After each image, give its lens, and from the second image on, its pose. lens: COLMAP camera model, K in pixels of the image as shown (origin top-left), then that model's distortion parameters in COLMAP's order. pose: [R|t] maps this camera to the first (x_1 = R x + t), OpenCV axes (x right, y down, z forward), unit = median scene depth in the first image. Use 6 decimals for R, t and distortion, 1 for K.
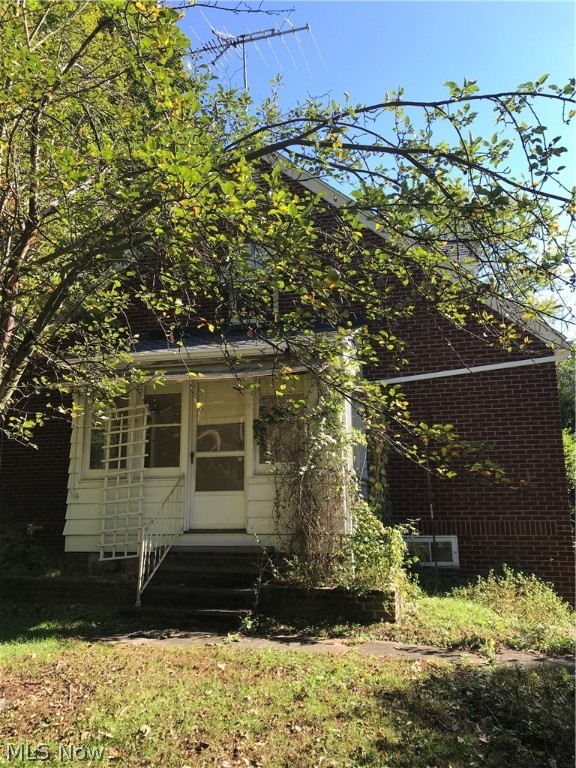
lens RADIAL K [[625.7, 0, 287.6], [0, 625.7, 384.2], [0, 0, 1]] dist [0.038226, -0.035776]
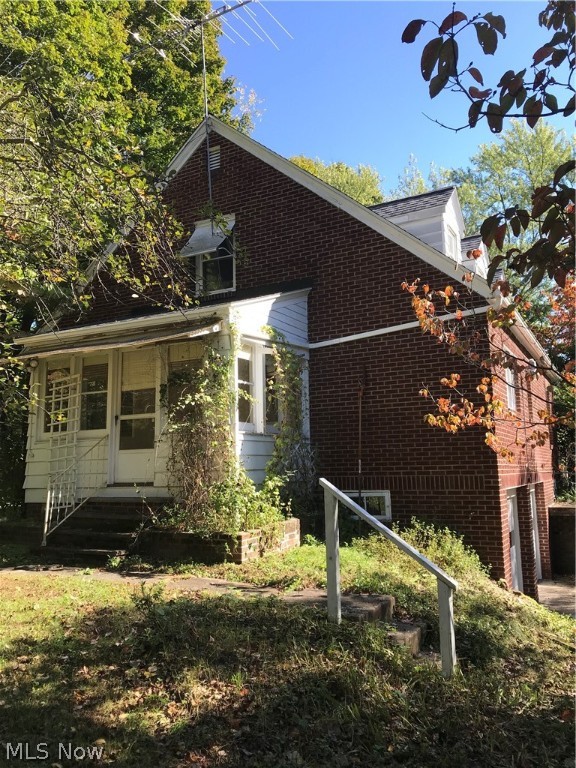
lens RADIAL K [[625.7, 0, 286.9], [0, 625.7, 384.1], [0, 0, 1]] dist [0.038226, -0.035776]
pose [[0.971440, -0.039447, -0.233983, 0.407272], [0.051216, 0.997699, 0.044436, 0.018032], [0.231692, -0.055151, 0.971225, -0.018084]]
